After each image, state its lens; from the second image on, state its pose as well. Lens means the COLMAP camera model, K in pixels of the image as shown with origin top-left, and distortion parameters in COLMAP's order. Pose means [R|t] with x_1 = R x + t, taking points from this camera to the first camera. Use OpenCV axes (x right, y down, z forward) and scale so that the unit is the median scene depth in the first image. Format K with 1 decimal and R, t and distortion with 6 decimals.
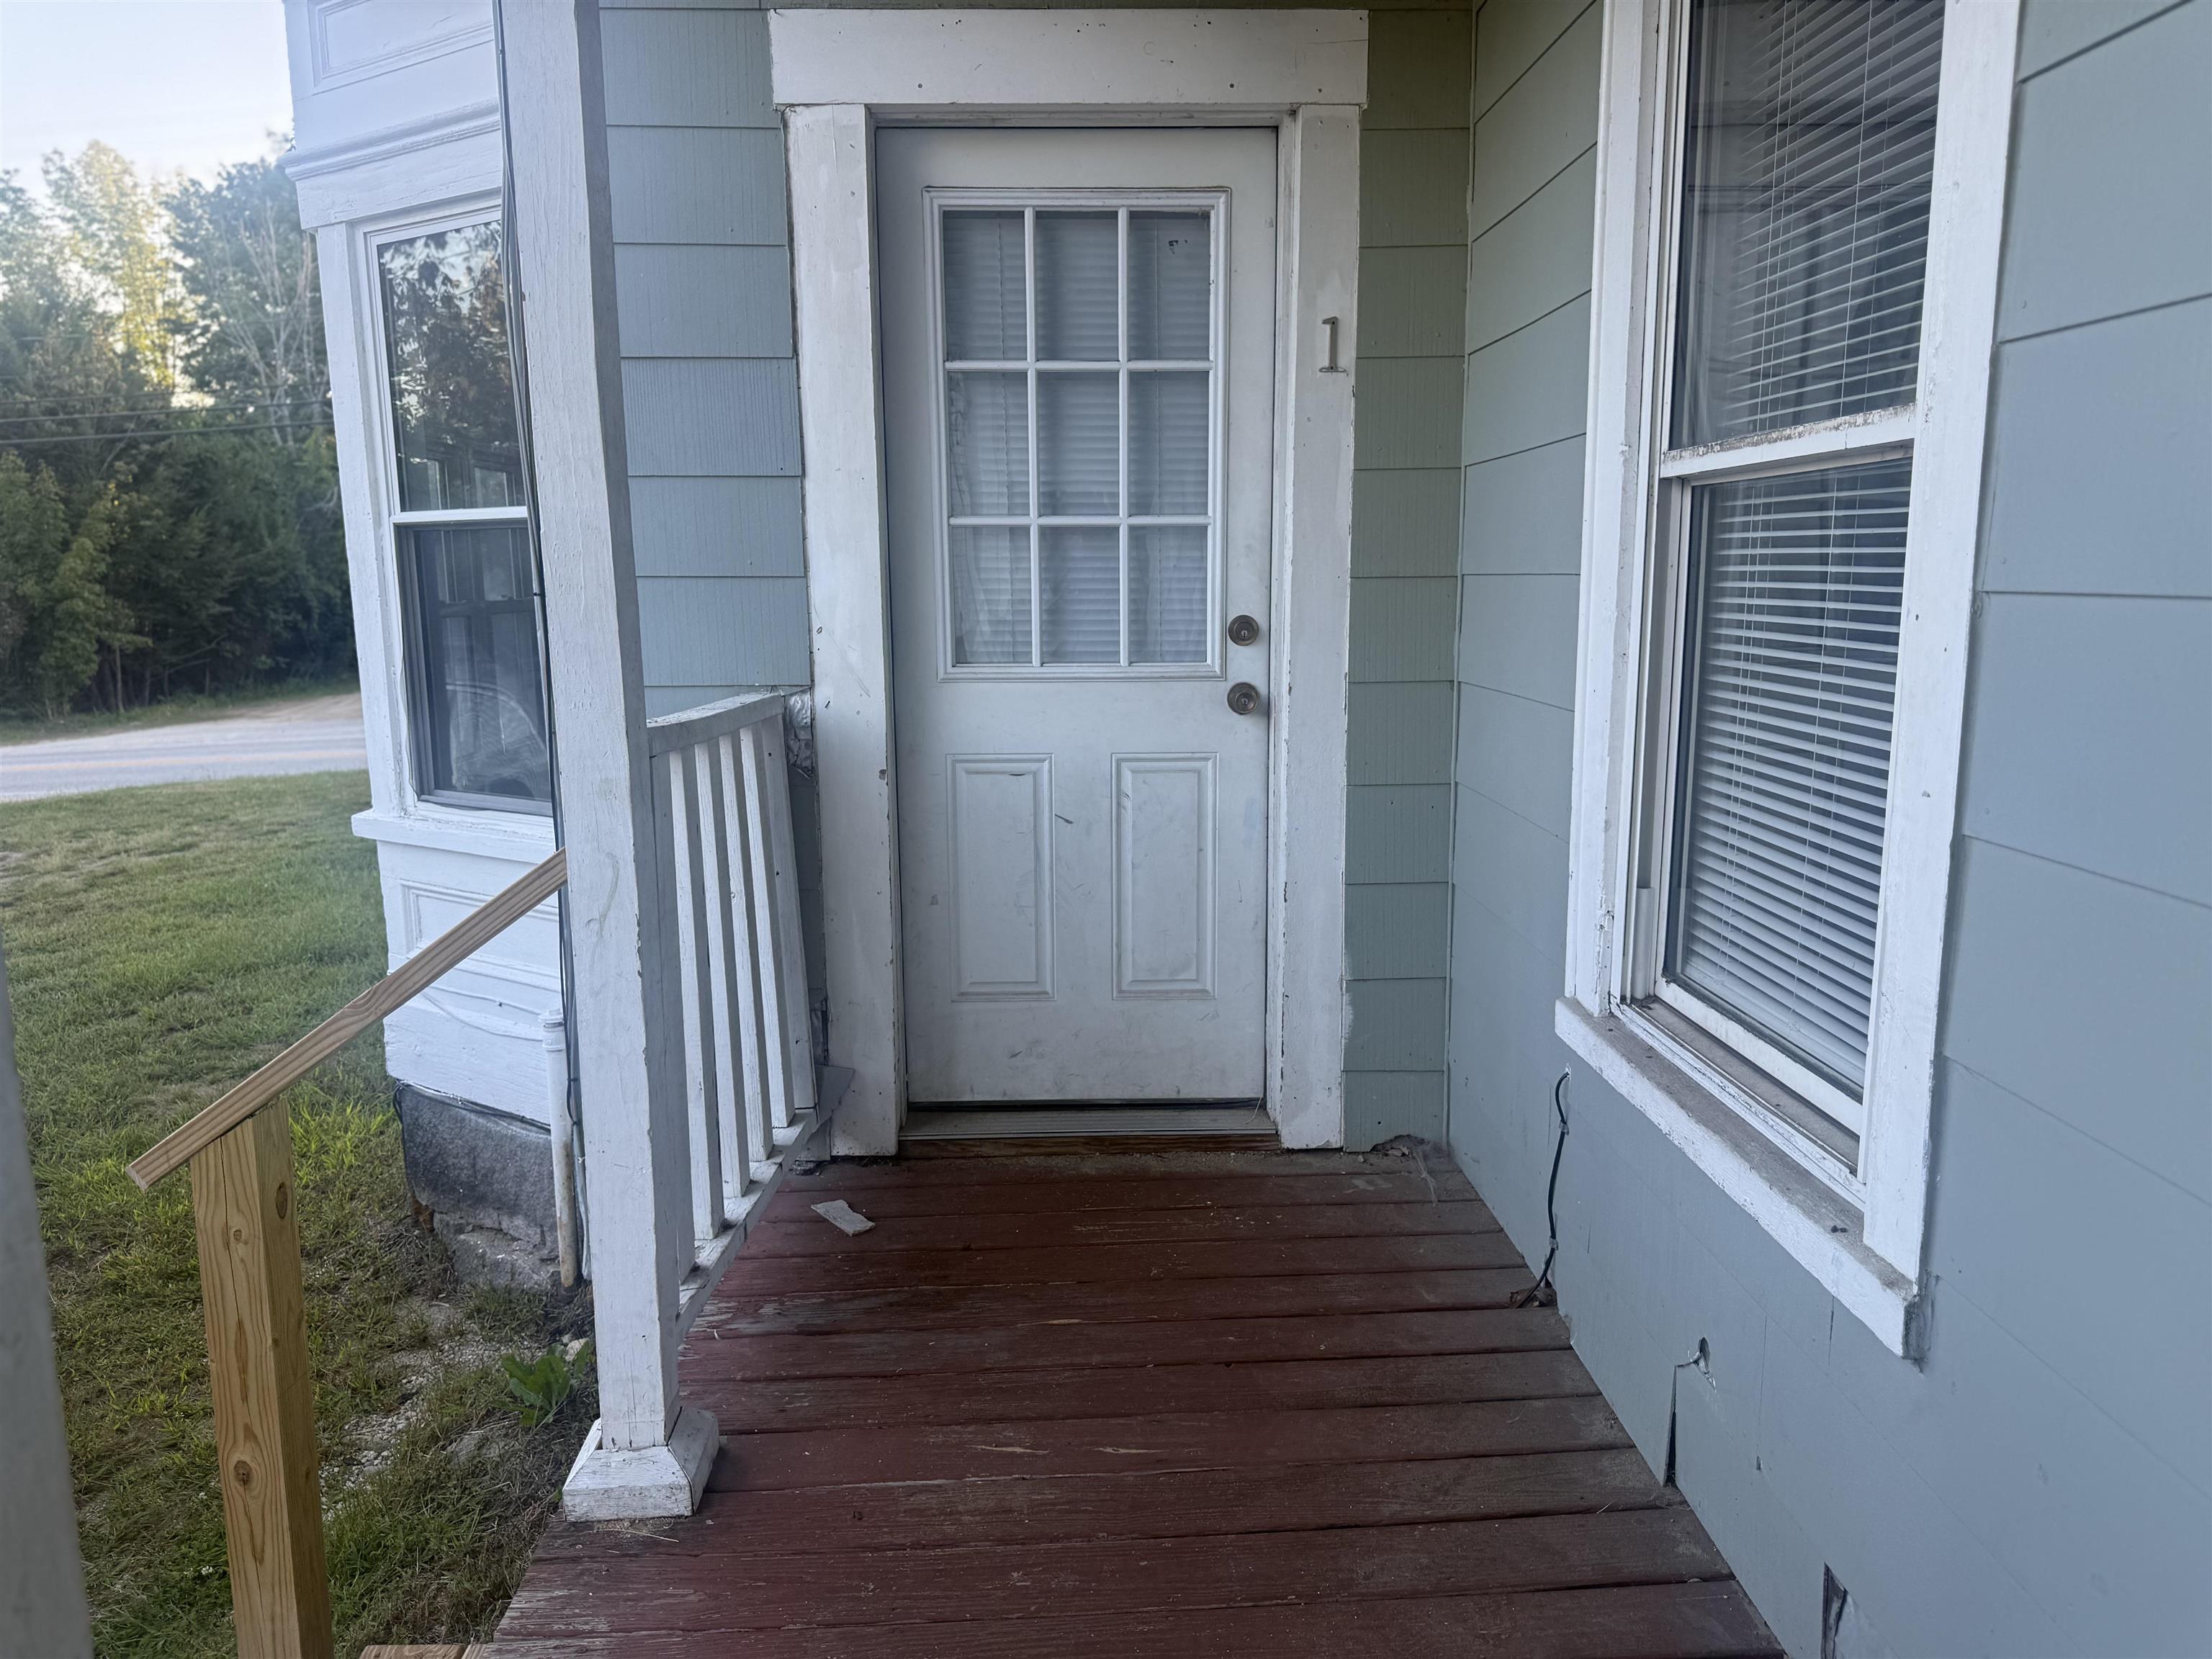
lens RADIAL K [[1550.9, 0, 1108.4], [0, 1550.9, 829.4], [0, 0, 1]] dist [-0.005163, -0.001237]
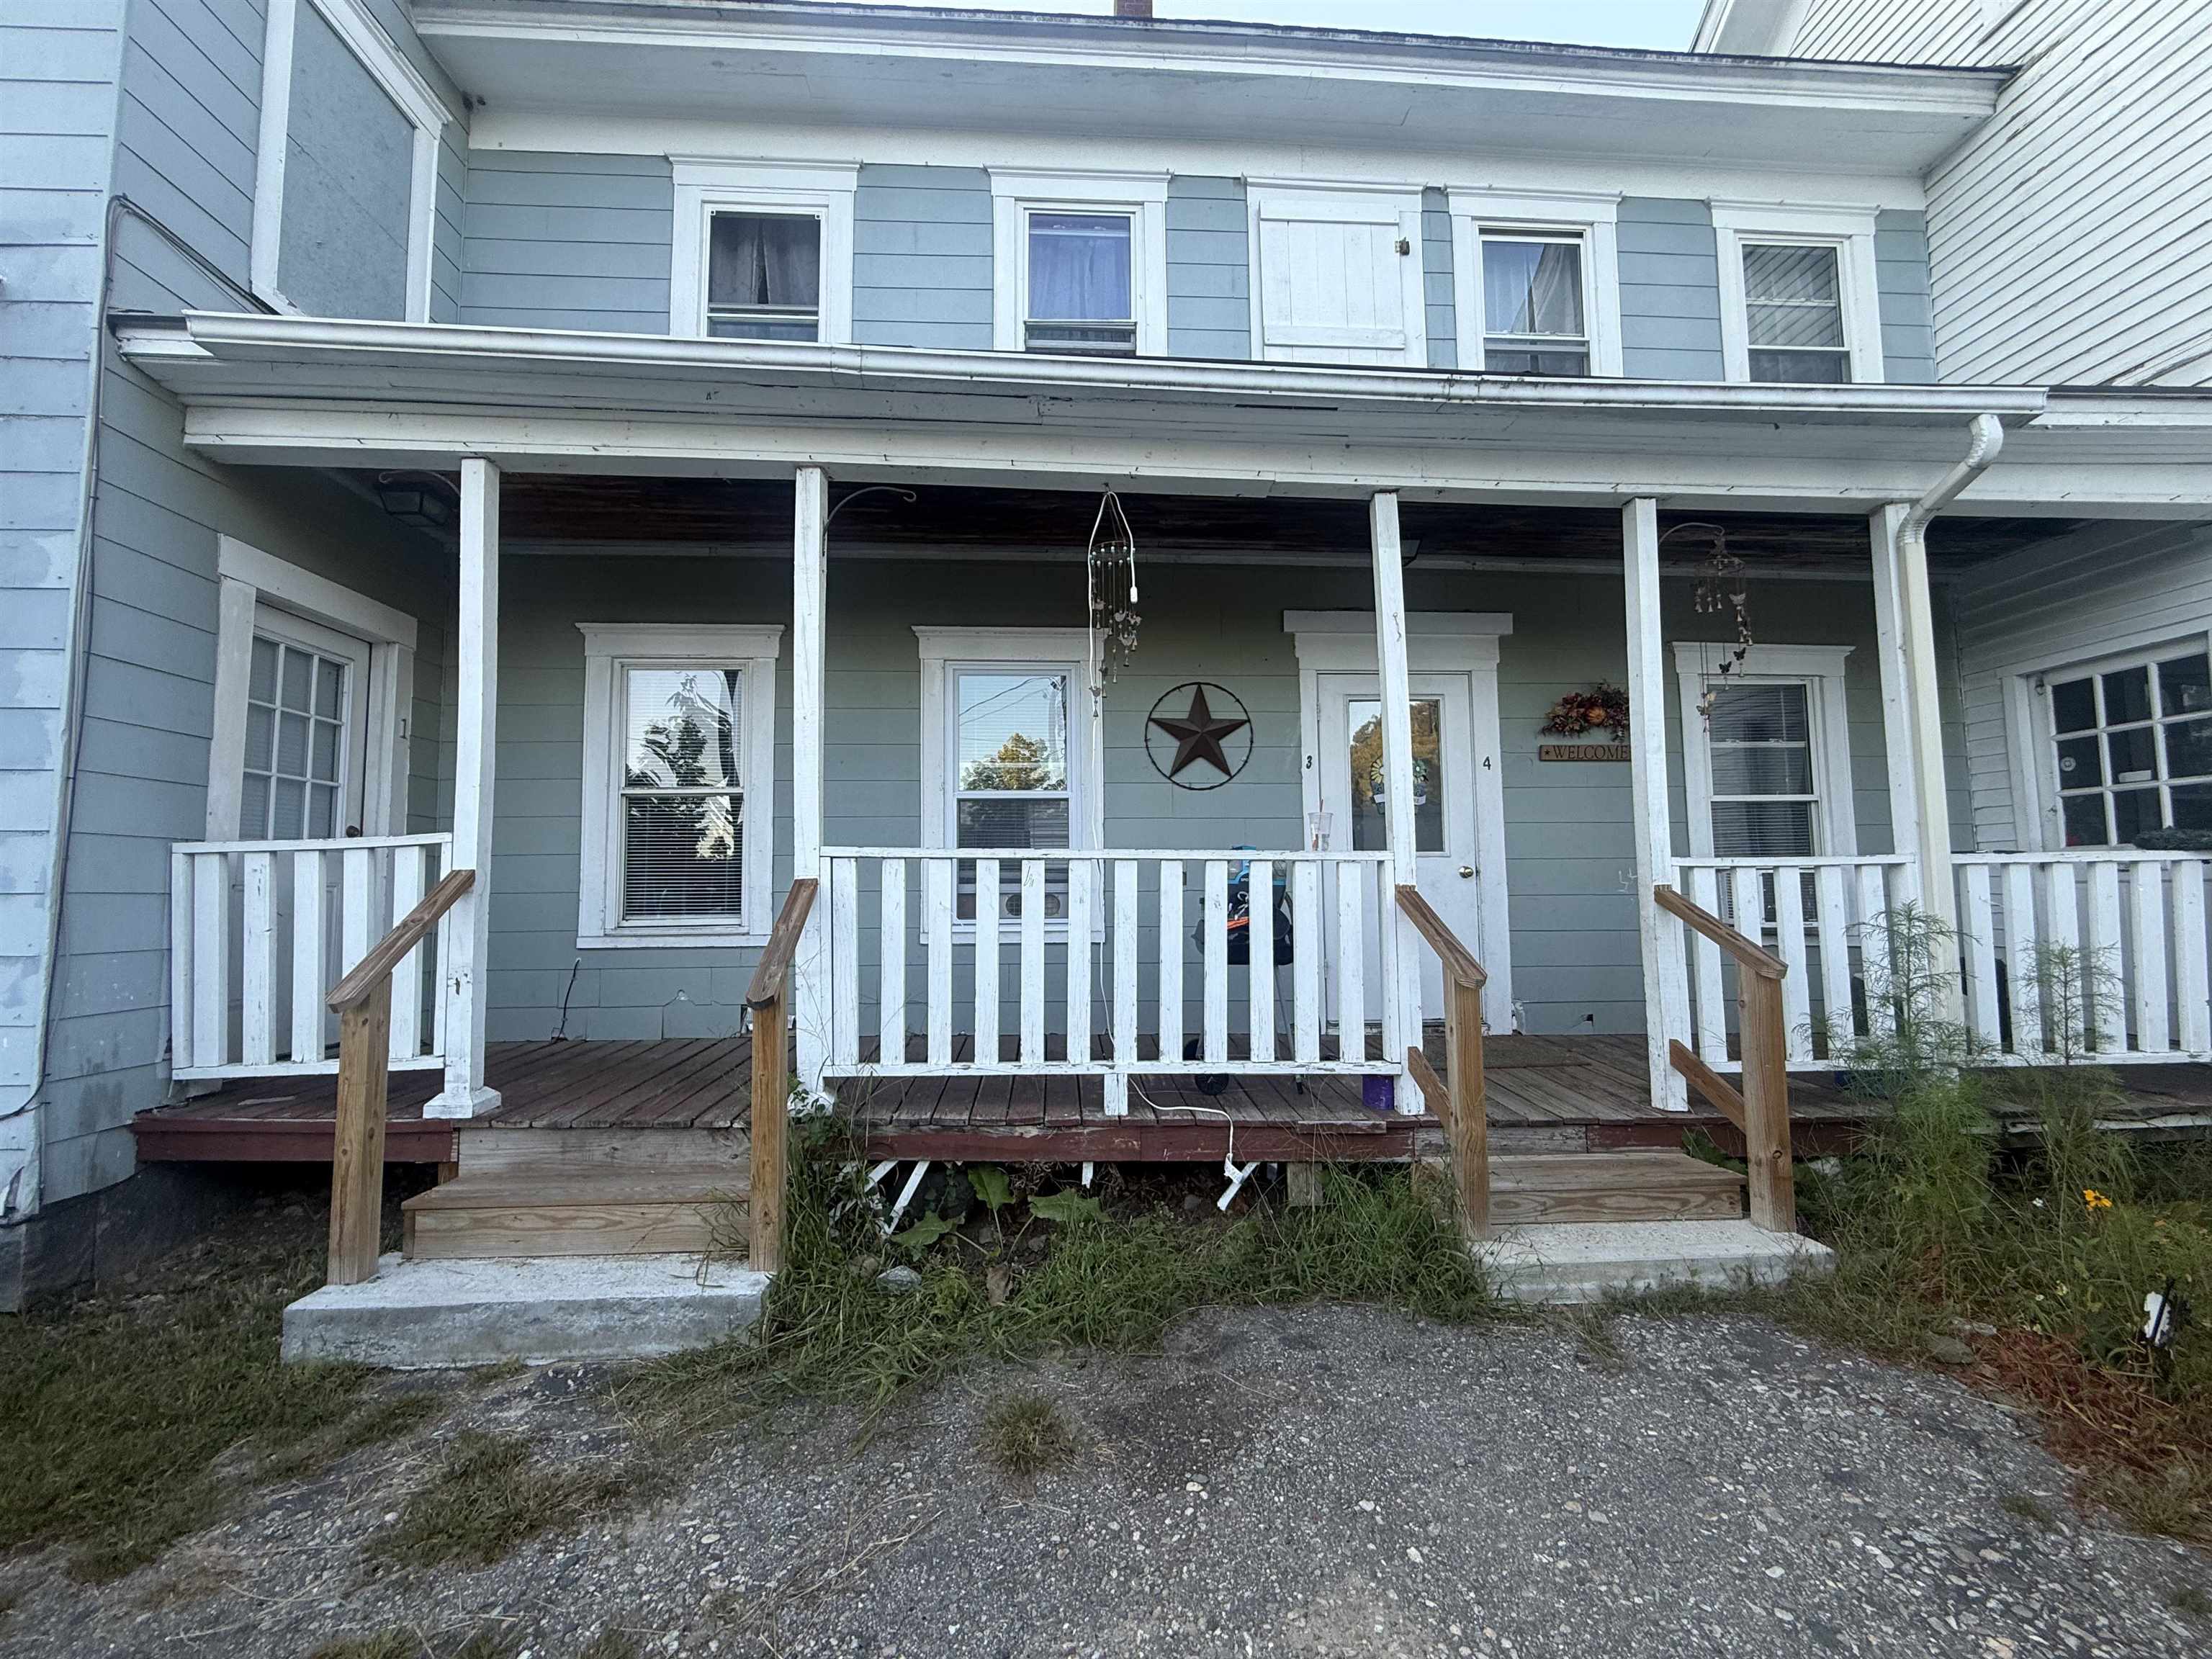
lens RADIAL K [[879.8, 0, 1102.6], [0, 879.8, 833.8], [0, 0, 1]] dist [0.000916, 0.000015]
pose [[-0.020116, 0.080945, 0.996516, -1.406968], [0.181042, 0.980535, -0.075993, 0.205300], [-0.983270, 0.178883, -0.034379, -0.112201]]
